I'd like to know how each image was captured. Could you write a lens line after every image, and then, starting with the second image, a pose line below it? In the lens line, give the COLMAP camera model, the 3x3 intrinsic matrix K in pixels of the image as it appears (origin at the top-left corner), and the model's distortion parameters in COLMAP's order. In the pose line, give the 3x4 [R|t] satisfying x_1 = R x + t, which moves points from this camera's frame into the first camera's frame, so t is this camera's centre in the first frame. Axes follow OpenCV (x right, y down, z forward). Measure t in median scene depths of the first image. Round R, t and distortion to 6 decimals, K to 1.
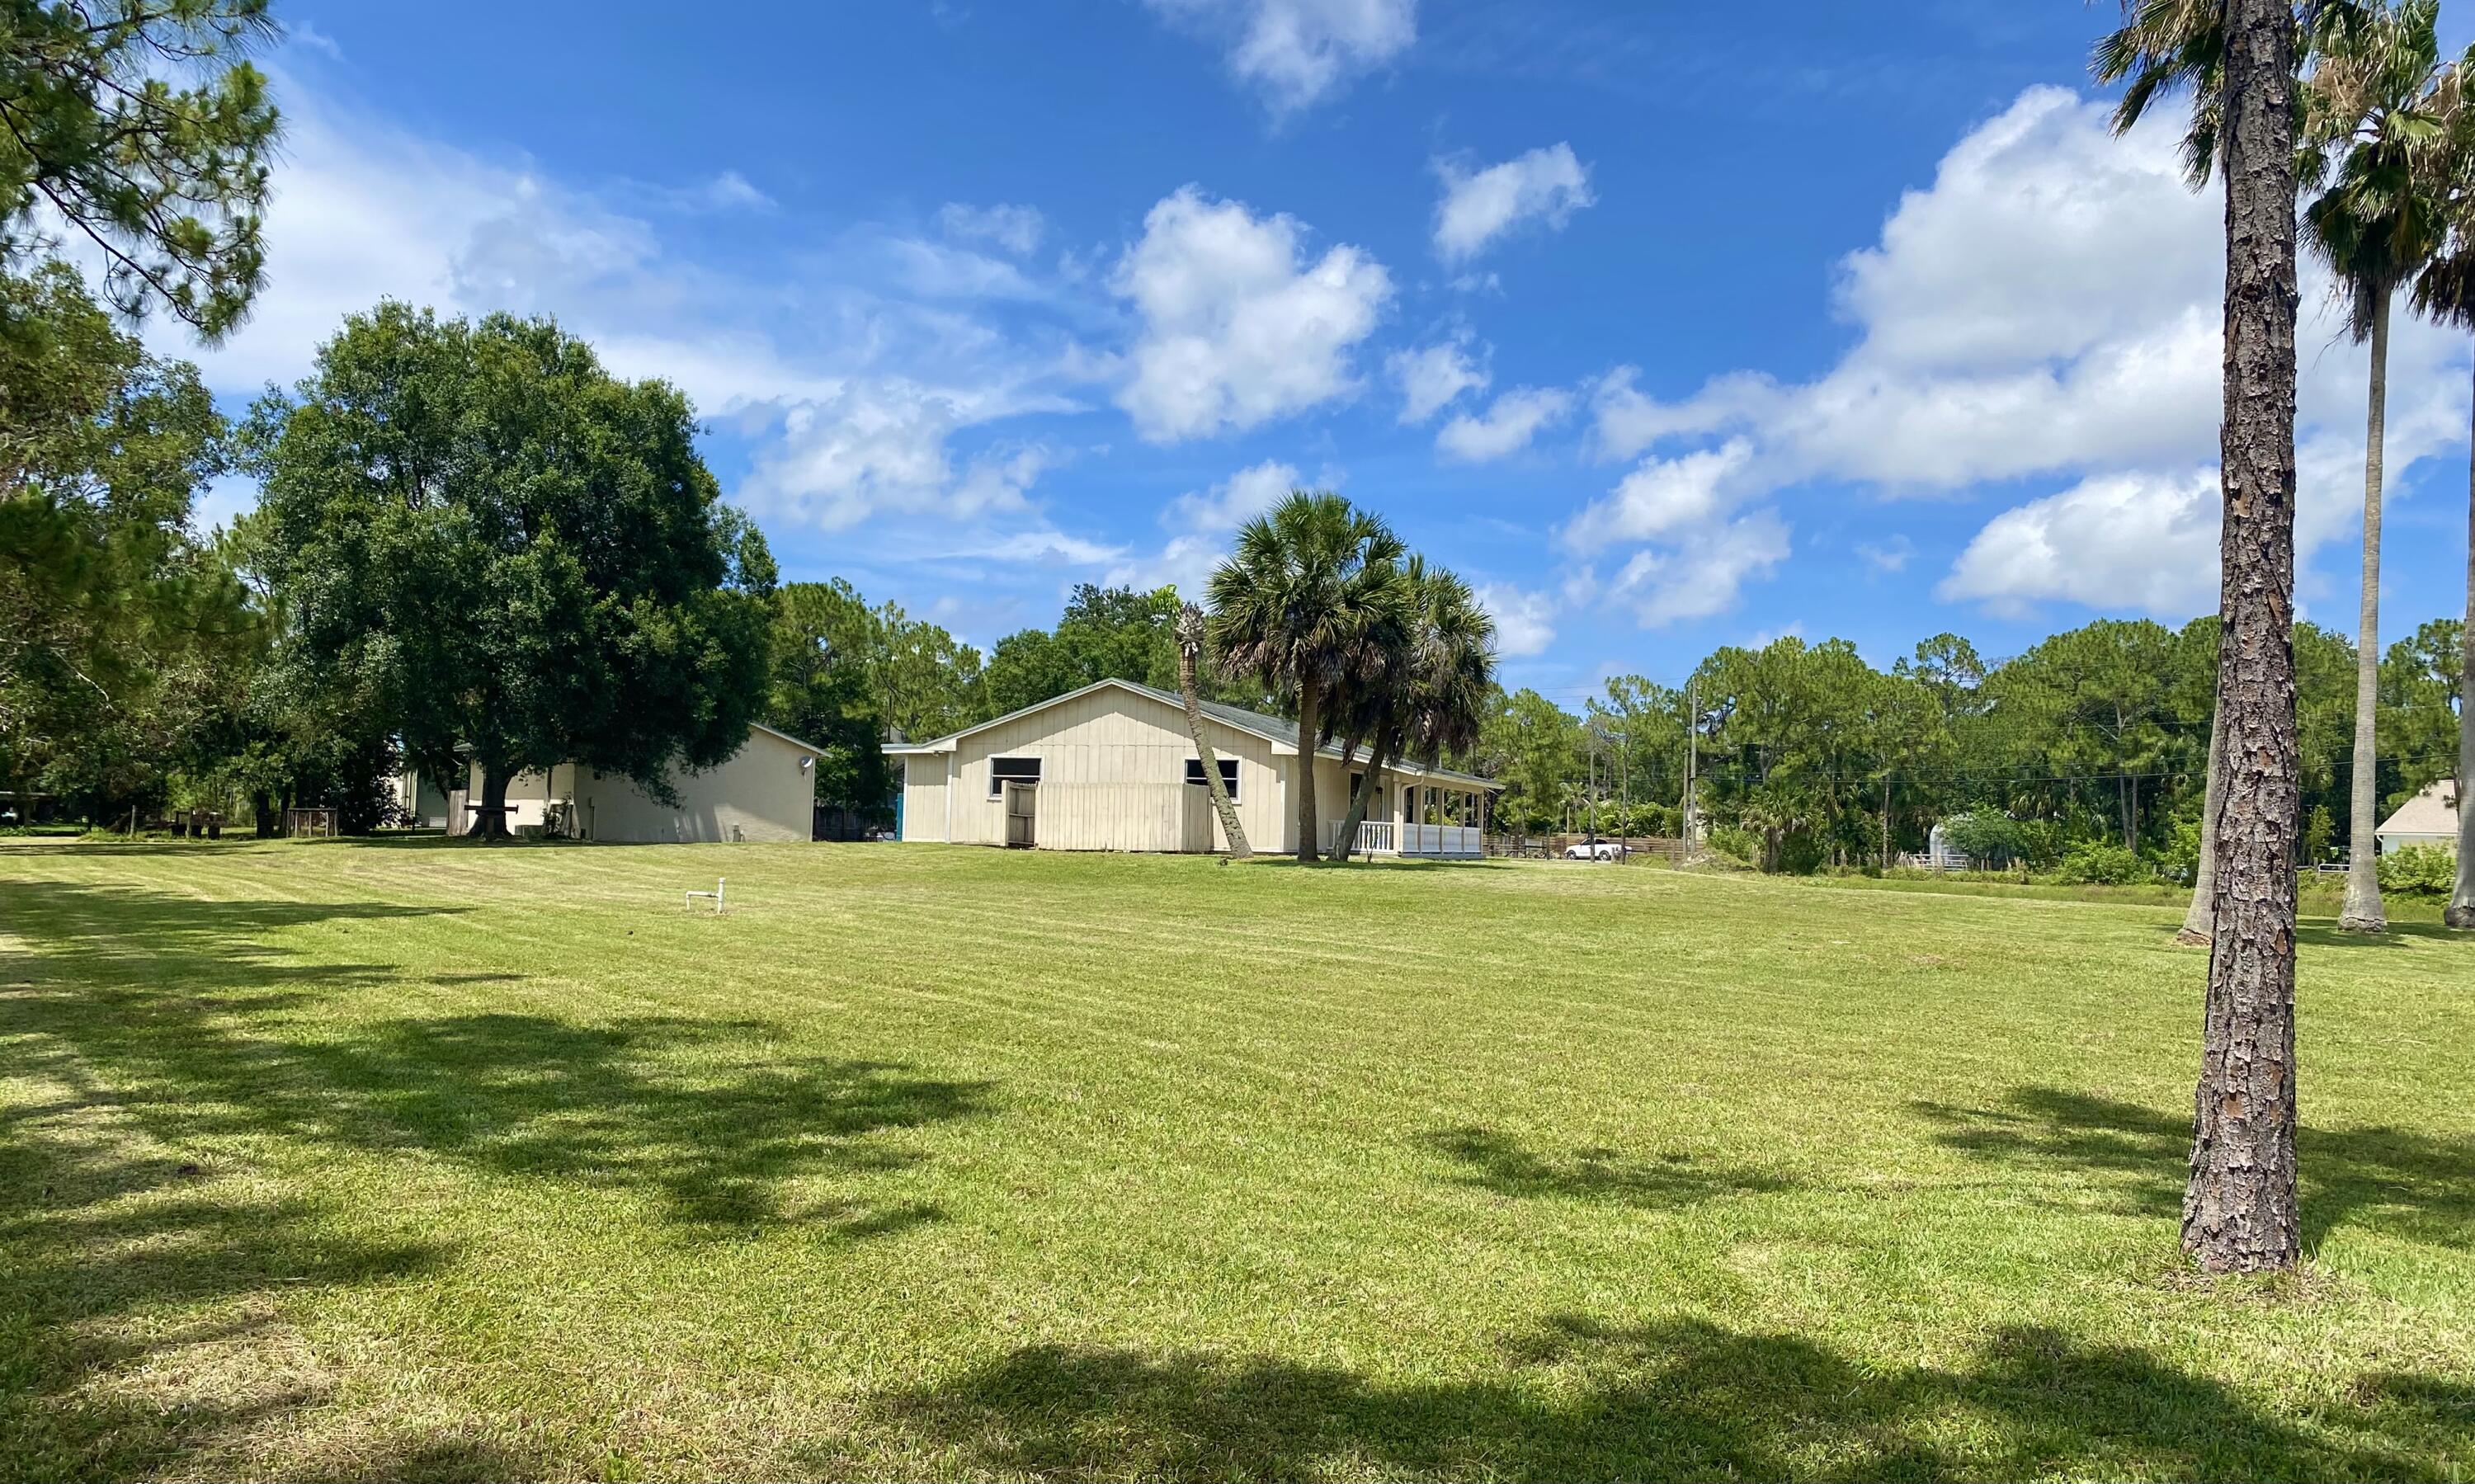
lens RADIAL K [[1815.8, 0, 1237.5], [0, 1815.8, 742.0], [0, 0, 1]] dist [-0.005967, -0.000442]
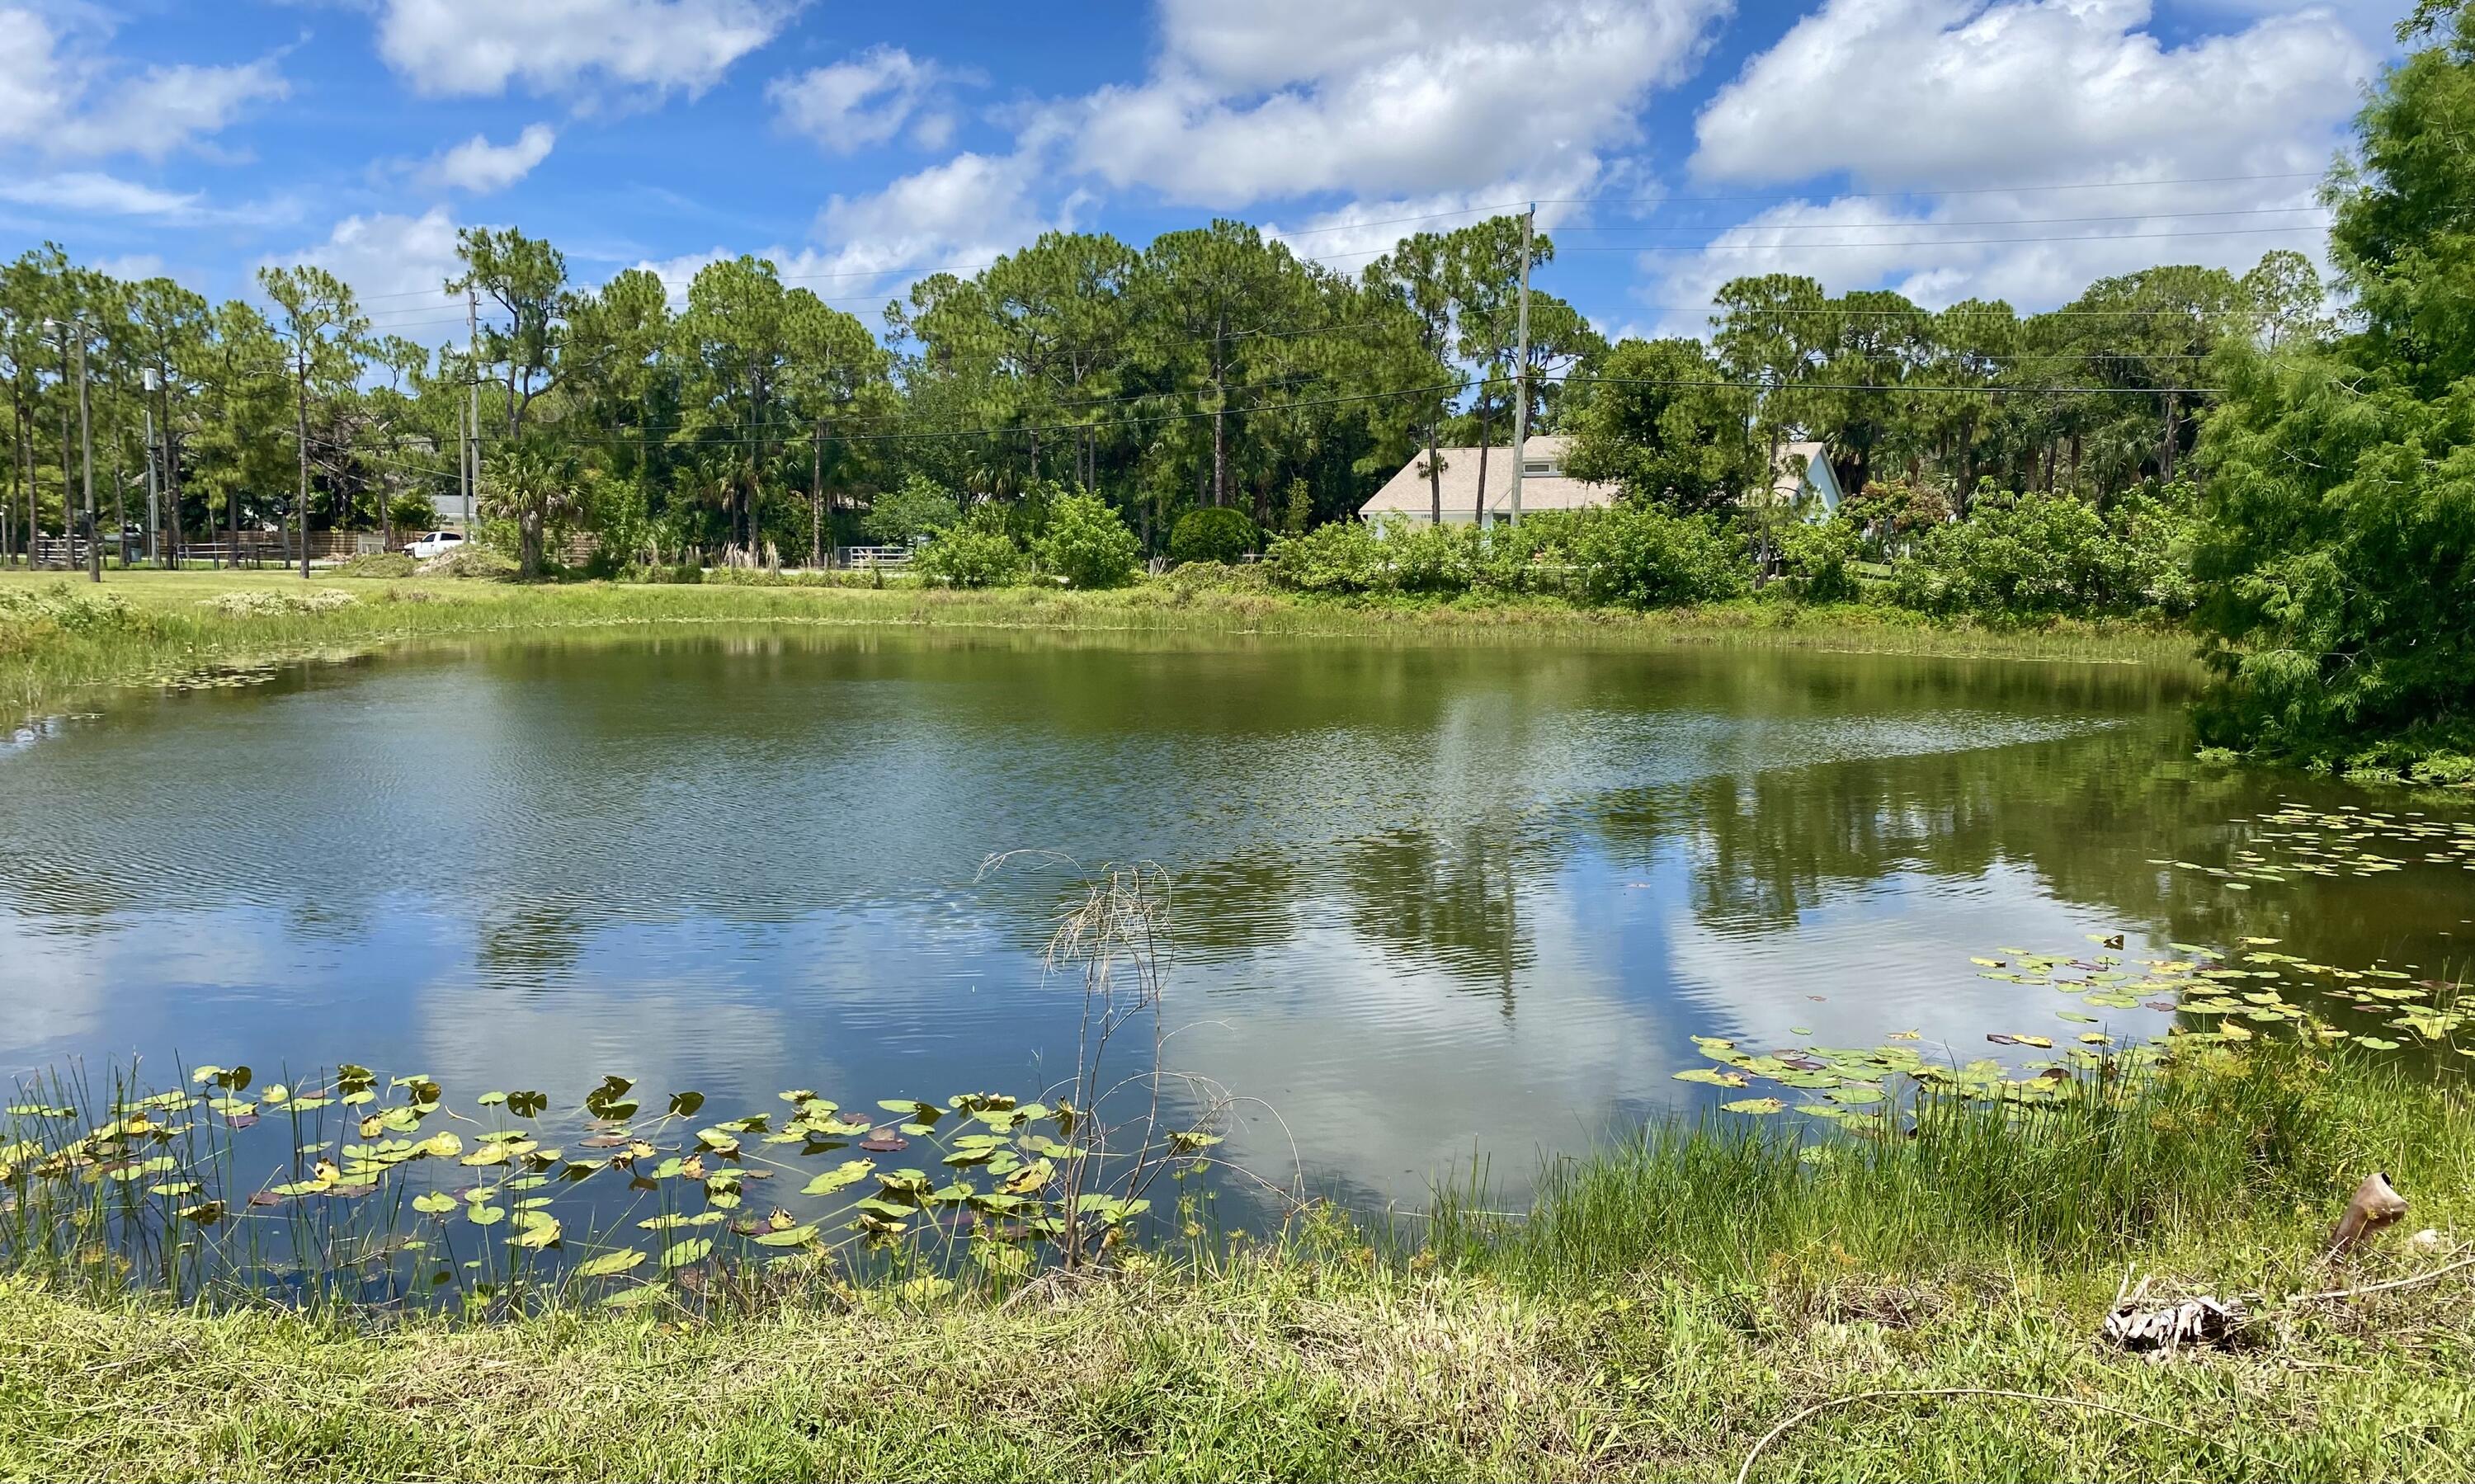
lens RADIAL K [[1815.8, 0, 1237.5], [0, 1815.8, 742.0], [0, 0, 1]] dist [-0.005967, -0.000442]
pose [[0.910361, -0.058461, 0.409664, 0.199689], [-0.009445, 0.986777, 0.161807, 0.016827], [-0.413706, -0.151173, 0.897772, 0.230741]]
